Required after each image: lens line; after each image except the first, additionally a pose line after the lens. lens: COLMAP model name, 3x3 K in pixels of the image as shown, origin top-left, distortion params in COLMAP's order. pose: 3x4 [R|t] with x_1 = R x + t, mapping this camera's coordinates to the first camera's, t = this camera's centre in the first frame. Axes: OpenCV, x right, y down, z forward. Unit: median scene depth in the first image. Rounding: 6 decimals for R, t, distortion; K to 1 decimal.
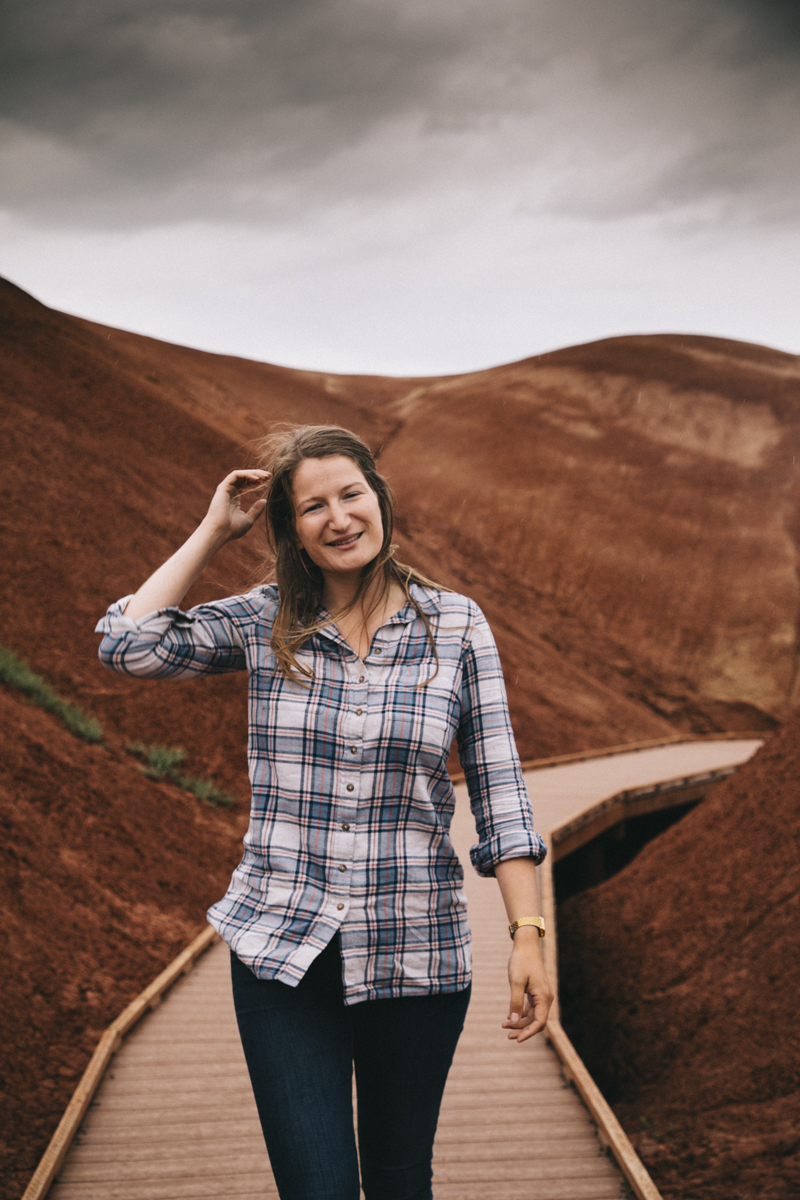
lens RADIAL K [[1614.8, 0, 397.3], [0, 1614.8, 596.2], [0, 0, 1]] dist [0.167443, 0.000000]
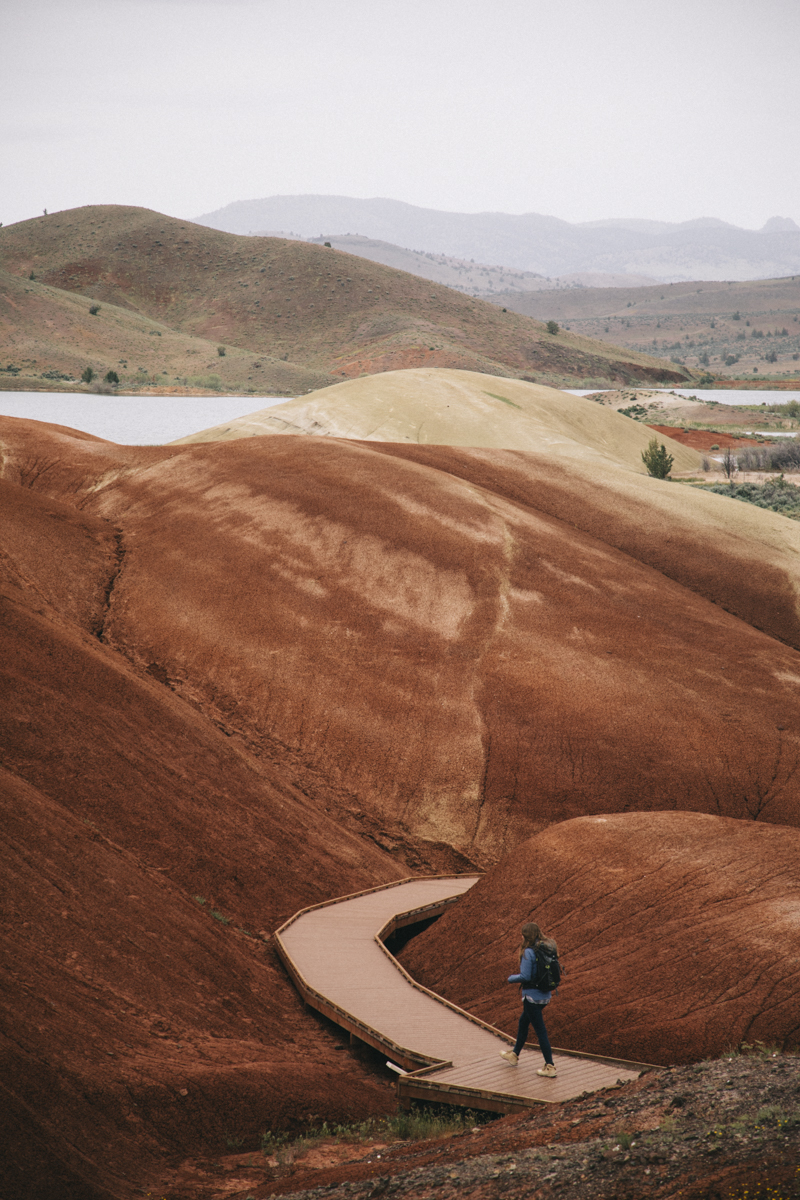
lens RADIAL K [[3603.3, 0, 401.7], [0, 3603.3, 600.1], [0, 0, 1]] dist [0.919601, 0.000000]
pose [[0.976777, 0.024305, 0.212875, -0.424499], [-0.035531, 0.998163, 0.049070, -0.255007], [-0.211291, -0.055494, 0.975847, -1.751772]]
